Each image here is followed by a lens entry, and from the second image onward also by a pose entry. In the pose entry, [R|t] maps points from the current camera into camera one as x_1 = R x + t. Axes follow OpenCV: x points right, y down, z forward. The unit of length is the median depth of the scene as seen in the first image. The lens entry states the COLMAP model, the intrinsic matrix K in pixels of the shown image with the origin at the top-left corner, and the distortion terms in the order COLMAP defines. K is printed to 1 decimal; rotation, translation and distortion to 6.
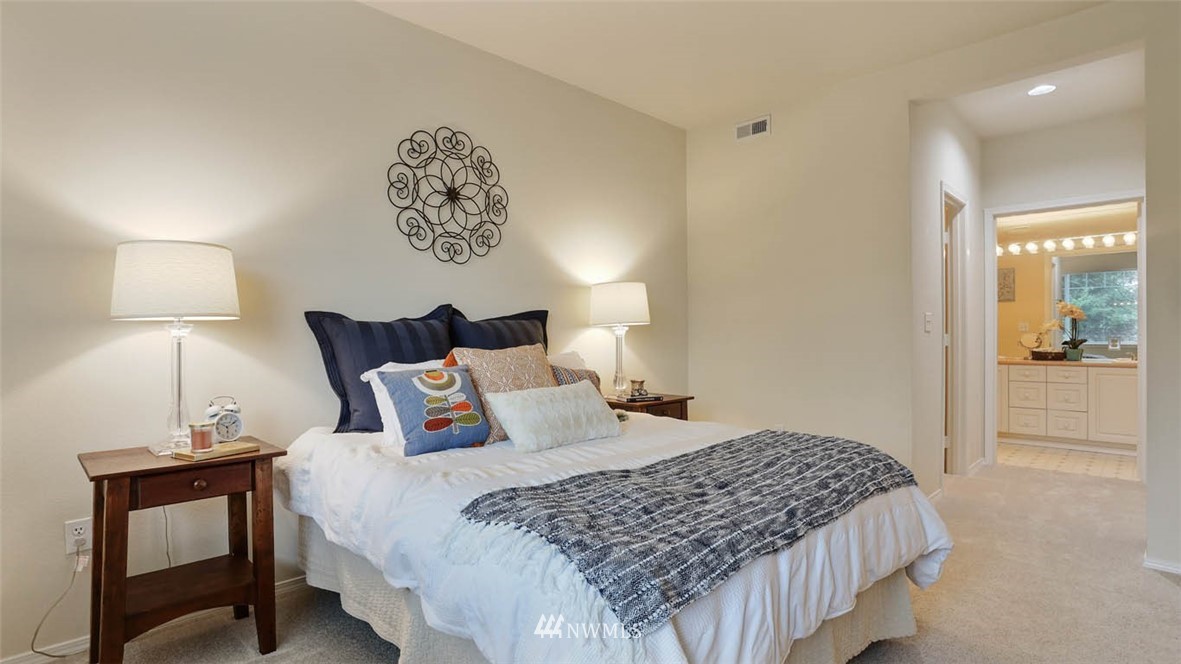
lens RADIAL K [[584.5, 0, 596.3], [0, 584.5, 329.8], [0, 0, 1]] dist [-0.078291, 0.037710]
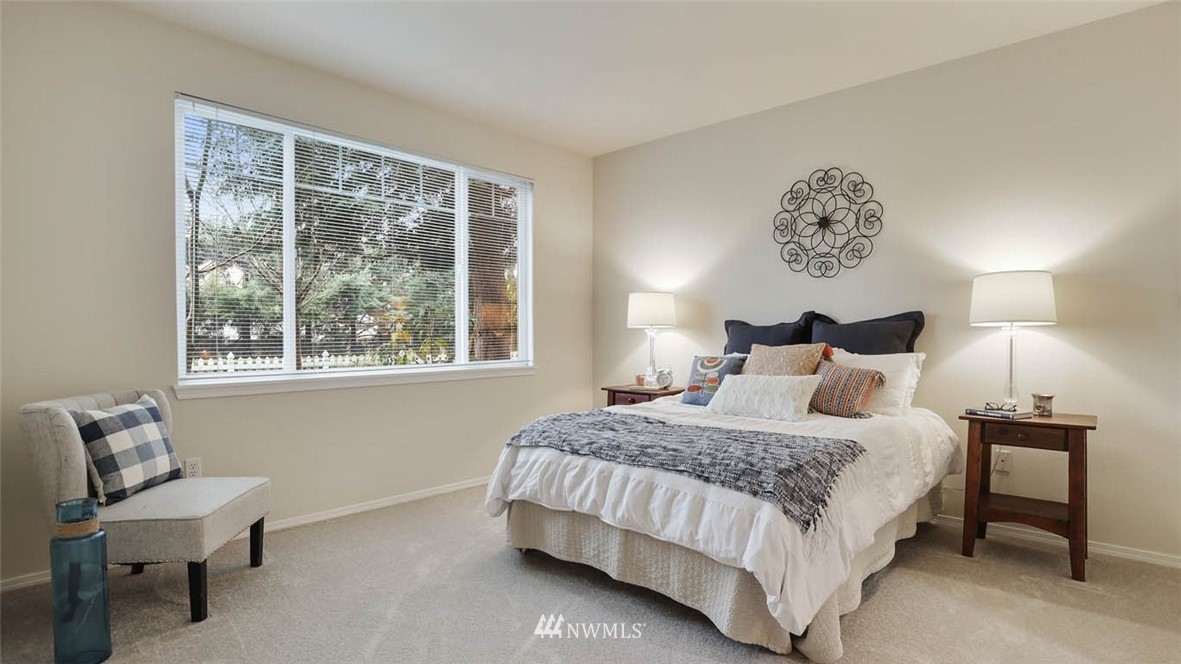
lens RADIAL K [[584.5, 0, 596.3], [0, 584.5, 329.8], [0, 0, 1]] dist [-0.078291, 0.037710]
pose [[0.044752, -0.004694, -0.998987, 0.957783], [0.002731, 0.999986, -0.004576, 0.001926], [0.998994, -0.002523, 0.044764, 0.450786]]
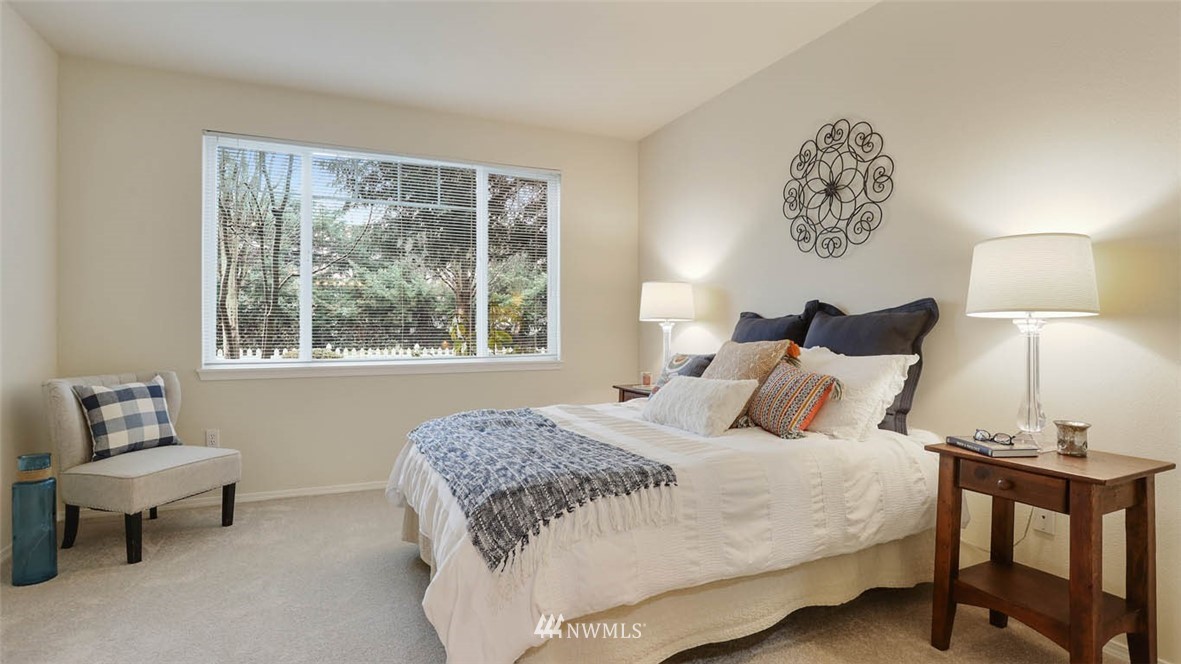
lens RADIAL K [[587.0, 0, 593.4], [0, 587.0, 313.6], [0, 0, 1]] dist [-0.078037, 0.037017]
pose [[-0.333900, -0.020977, -0.942375, 0.810521], [0.000947, 0.999744, -0.022590, 0.002576], [0.942608, -0.008436, -0.333794, 0.935709]]
